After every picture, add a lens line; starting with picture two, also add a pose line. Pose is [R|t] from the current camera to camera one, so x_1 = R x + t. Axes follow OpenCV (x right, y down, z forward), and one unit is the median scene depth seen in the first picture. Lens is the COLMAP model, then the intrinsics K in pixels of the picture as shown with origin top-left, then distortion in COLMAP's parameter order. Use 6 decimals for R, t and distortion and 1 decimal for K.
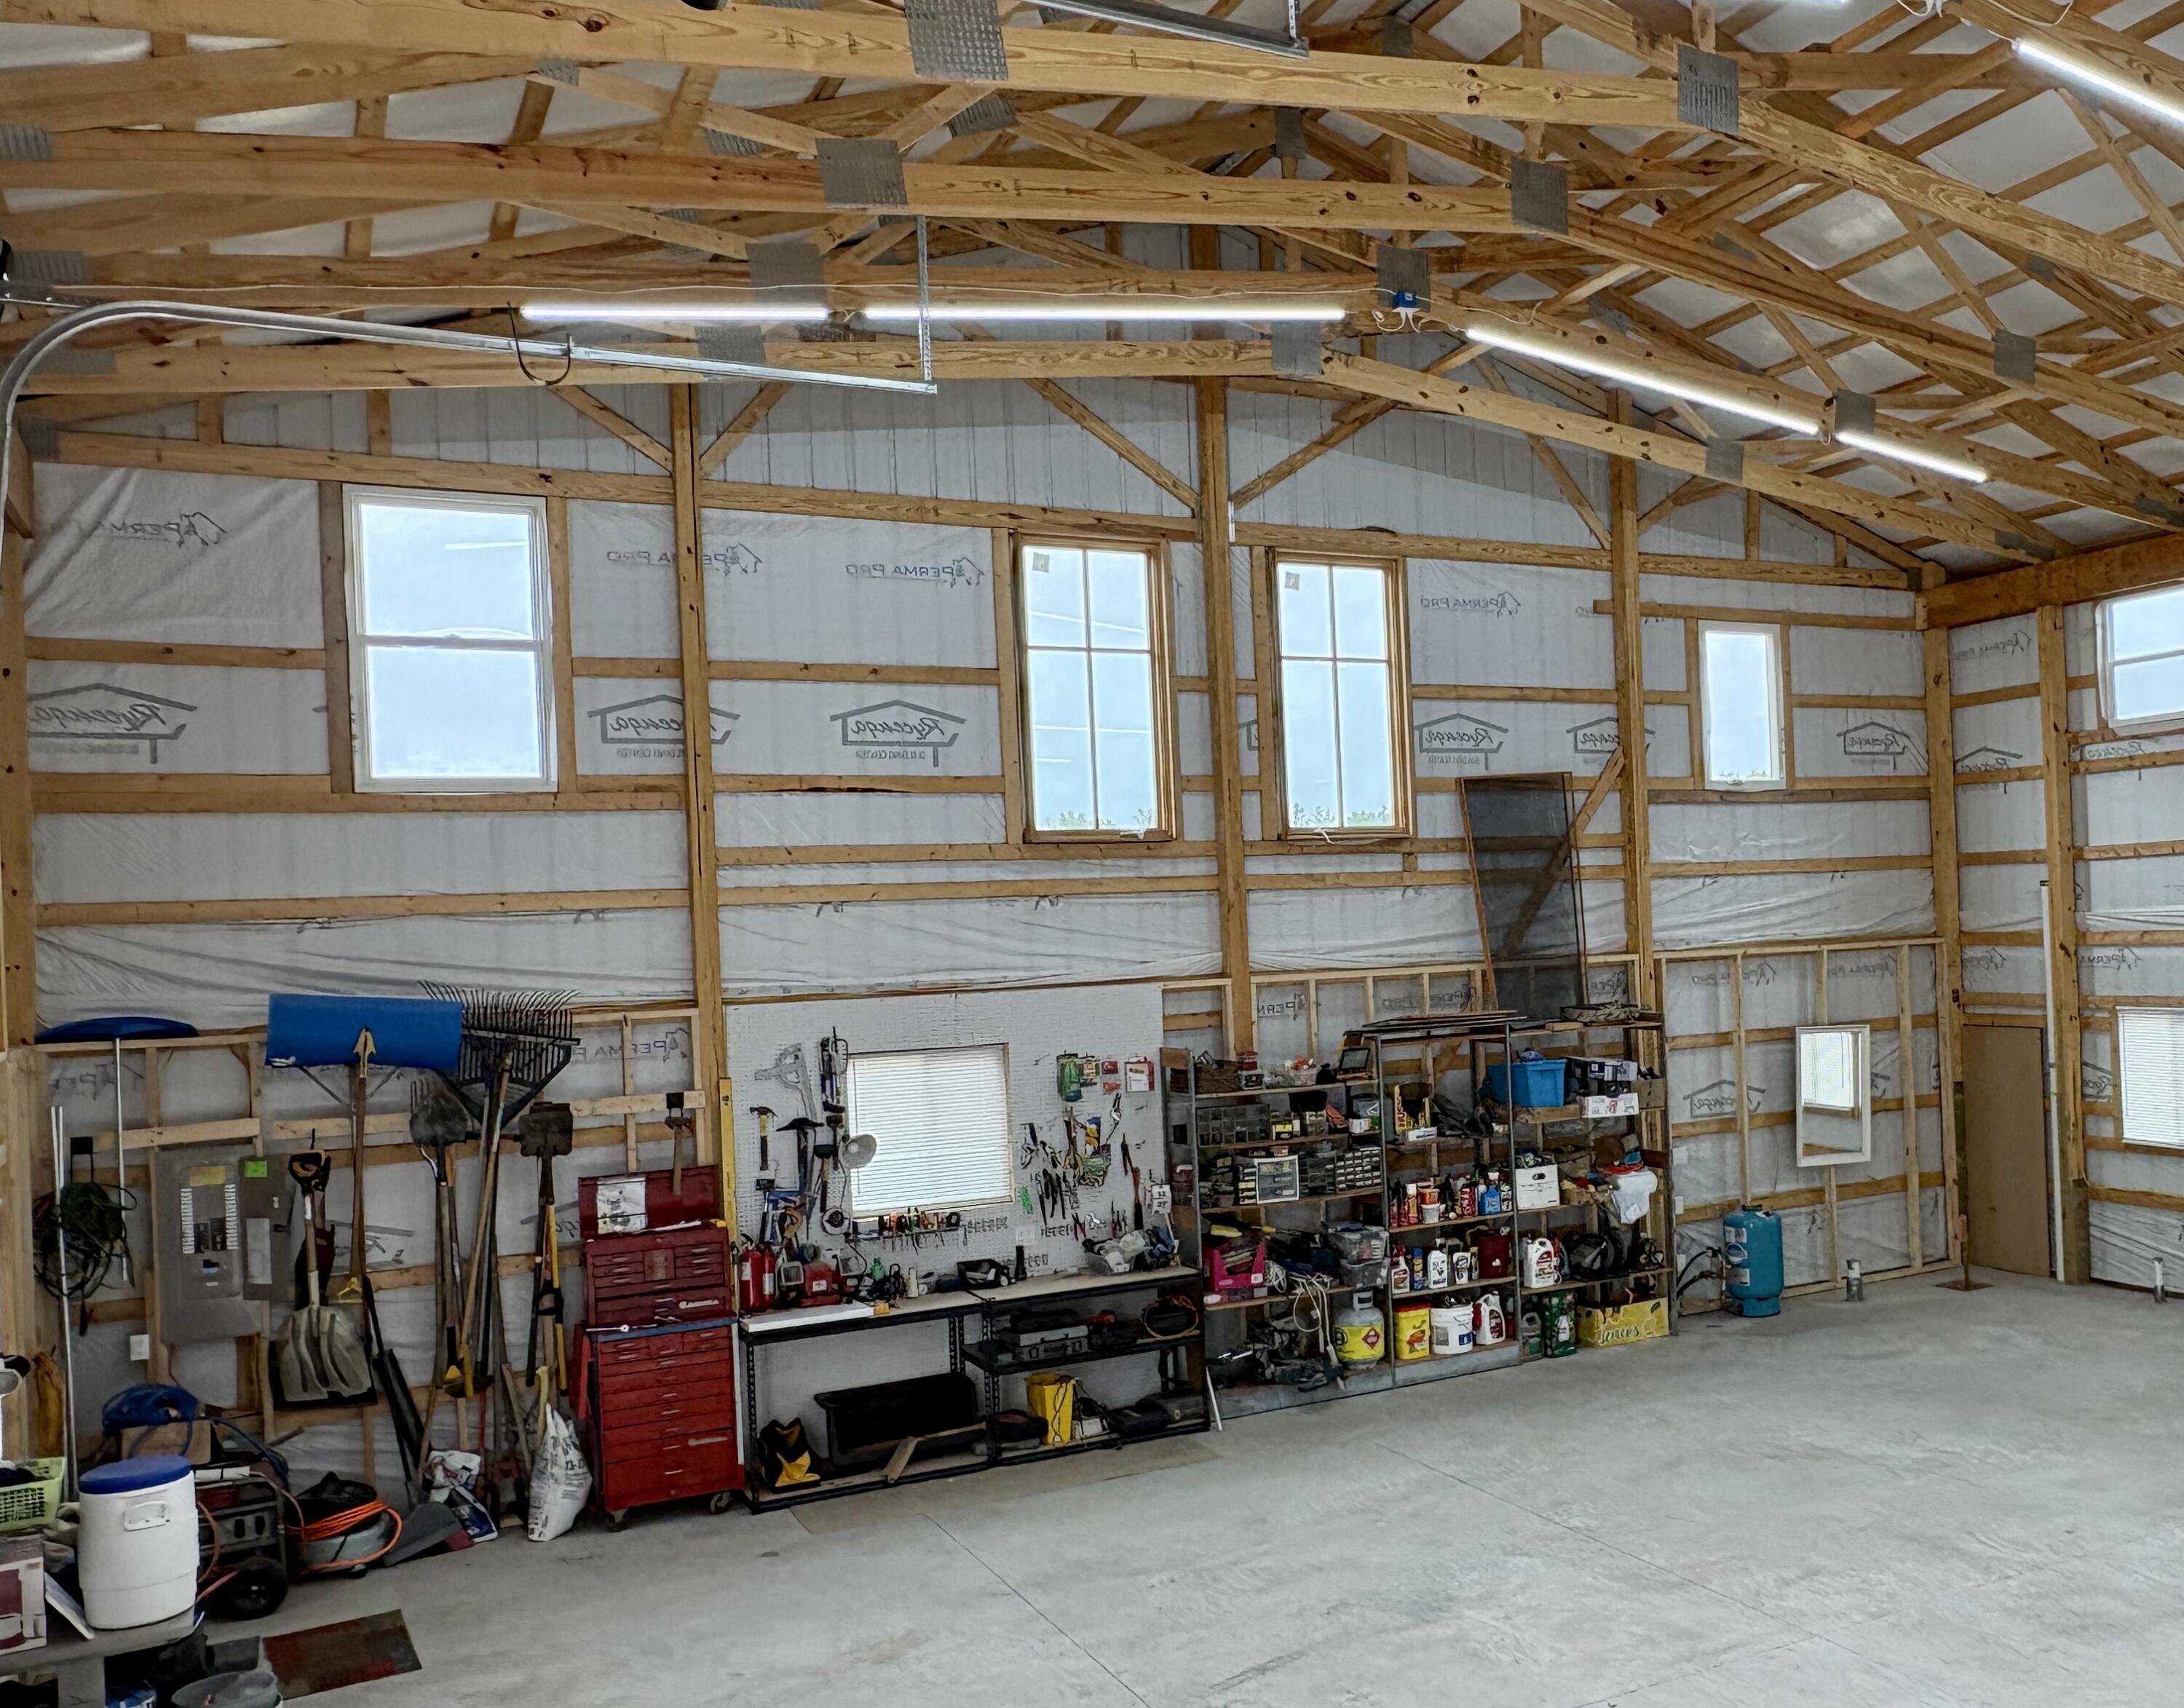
lens RADIAL K [[1937.5, 0, 1447.3], [0, 1937.5, 909.5], [0, 0, 1]] dist [-0.008352, 0.015904]
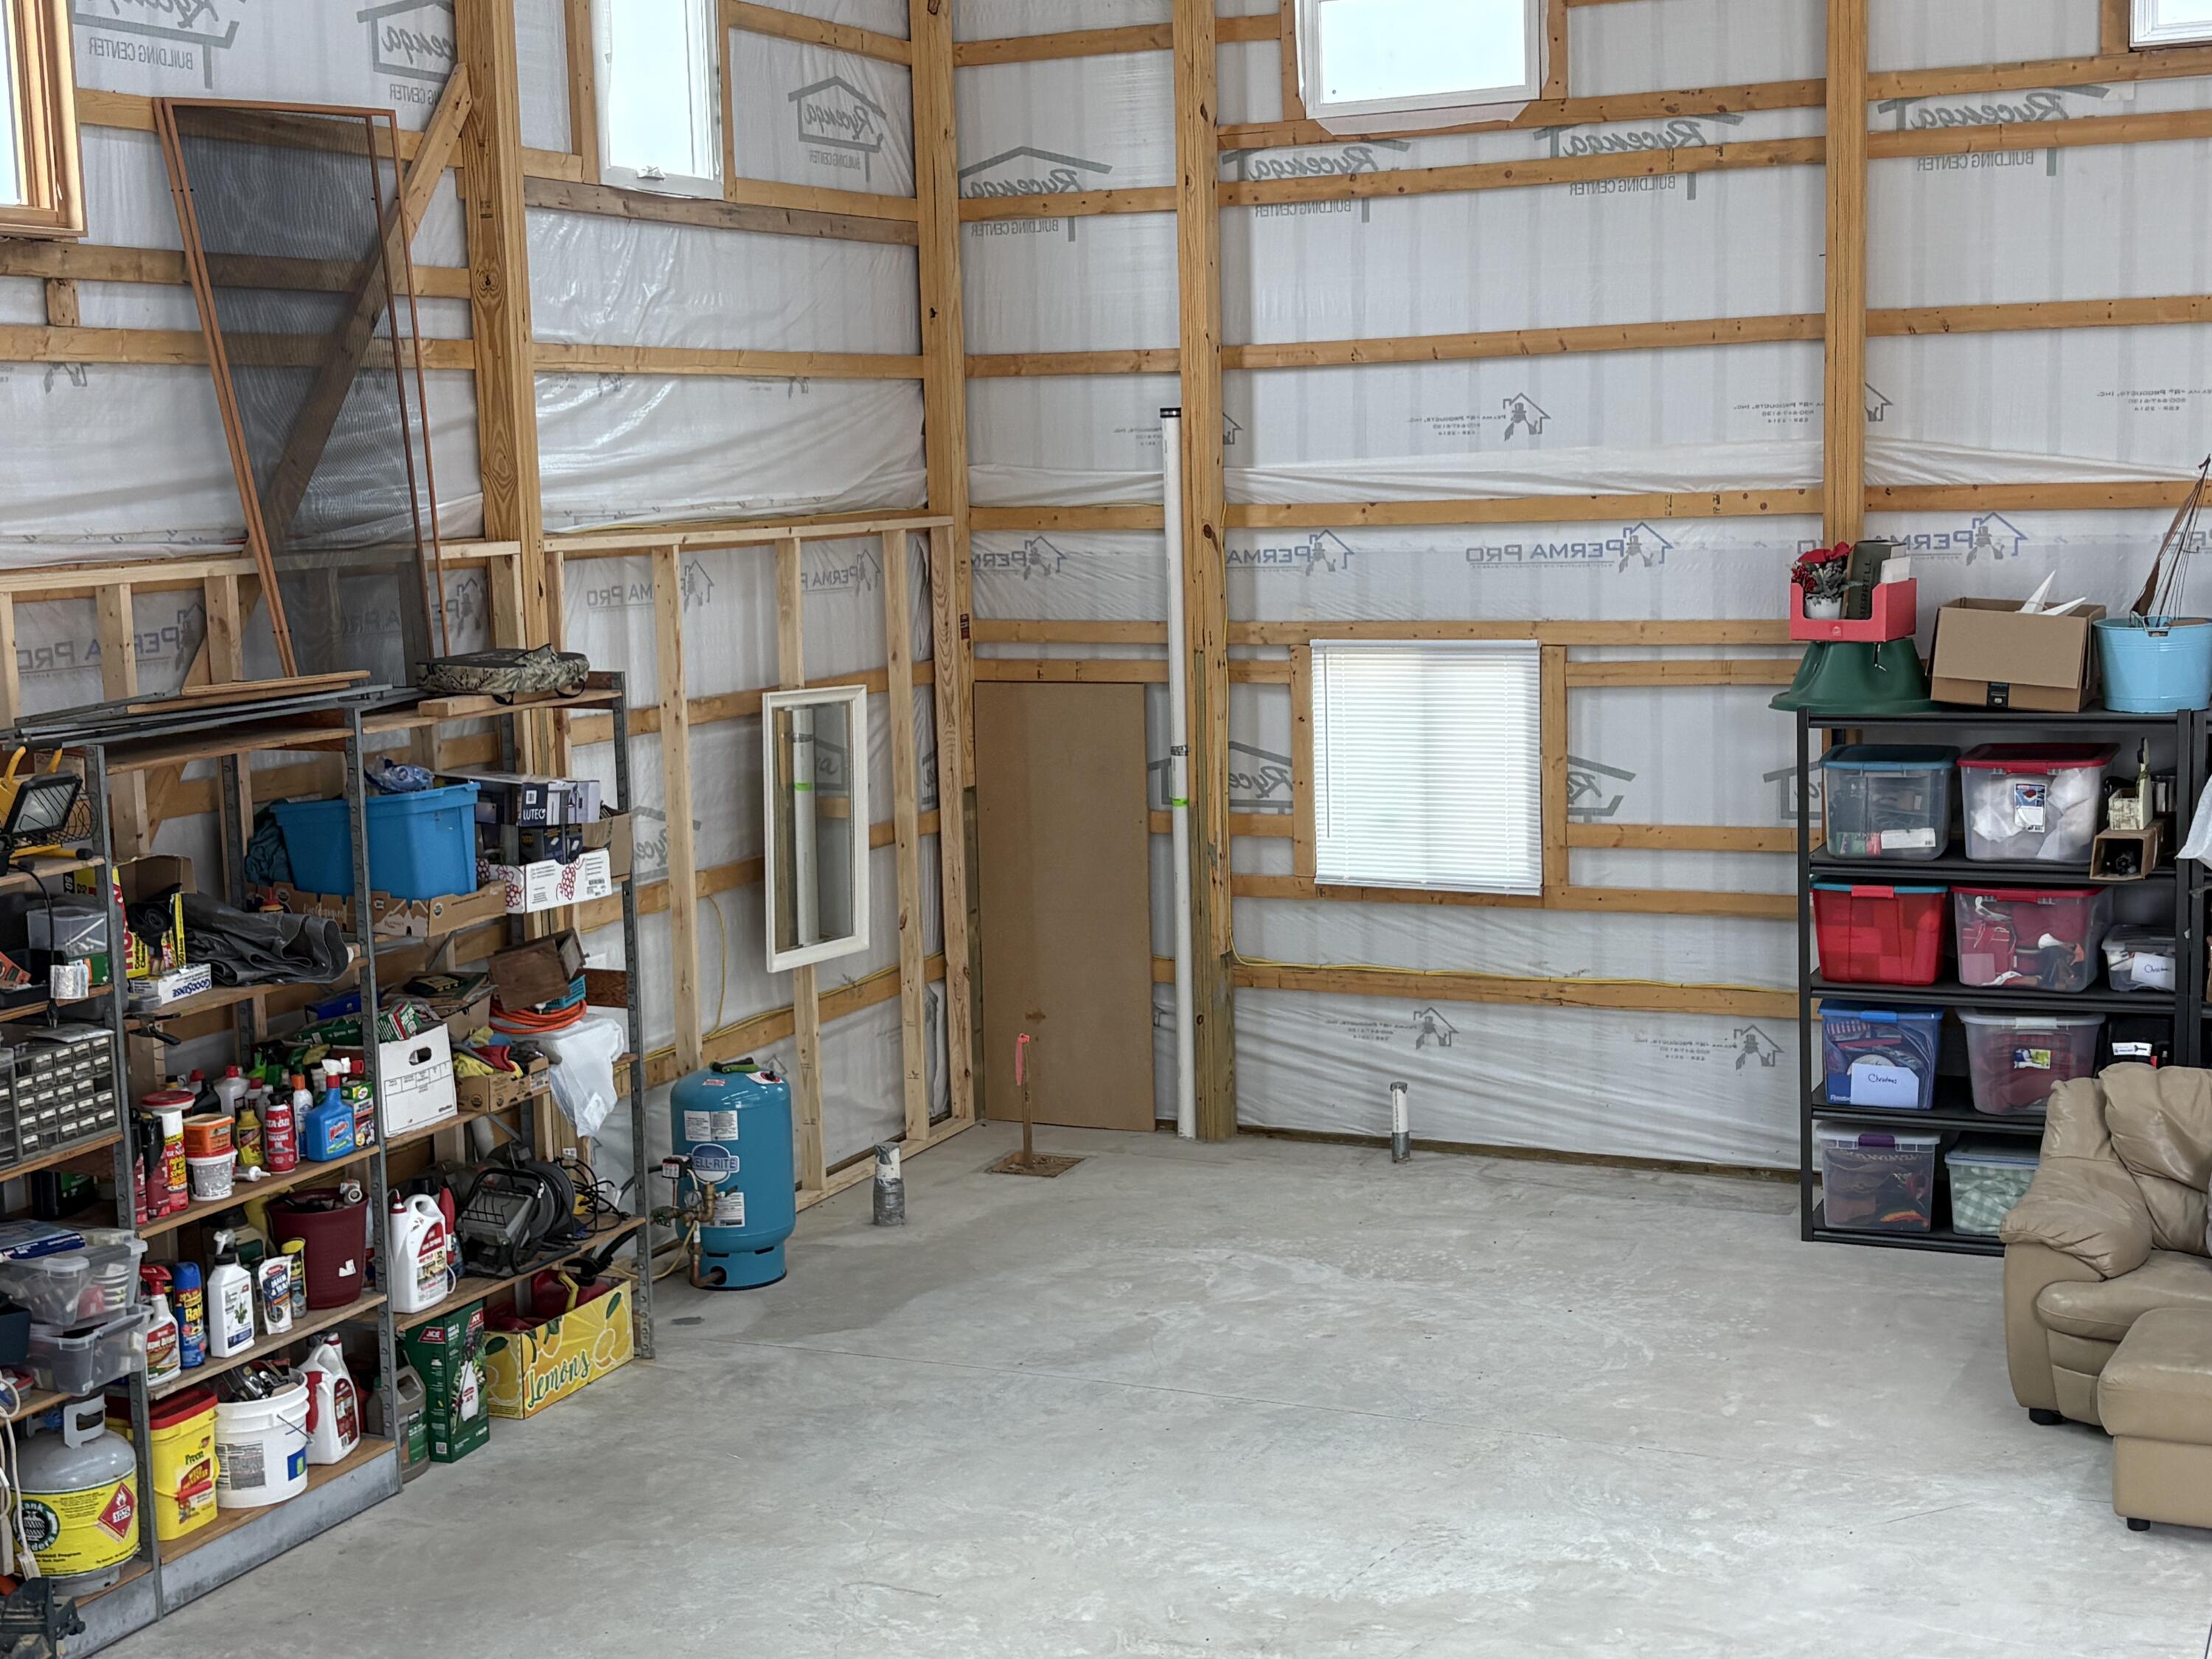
lens RADIAL K [[2915.3, 0, 1102.3], [0, 2915.3, 820.2], [0, 0, 1]] dist [0.224886, -0.785750]
pose [[0.826544, -0.052408, 0.560427, -0.185394], [-0.008361, 0.994403, 0.105322, 0.014971], [-0.562810, -0.091739, 0.821480, 0.368635]]
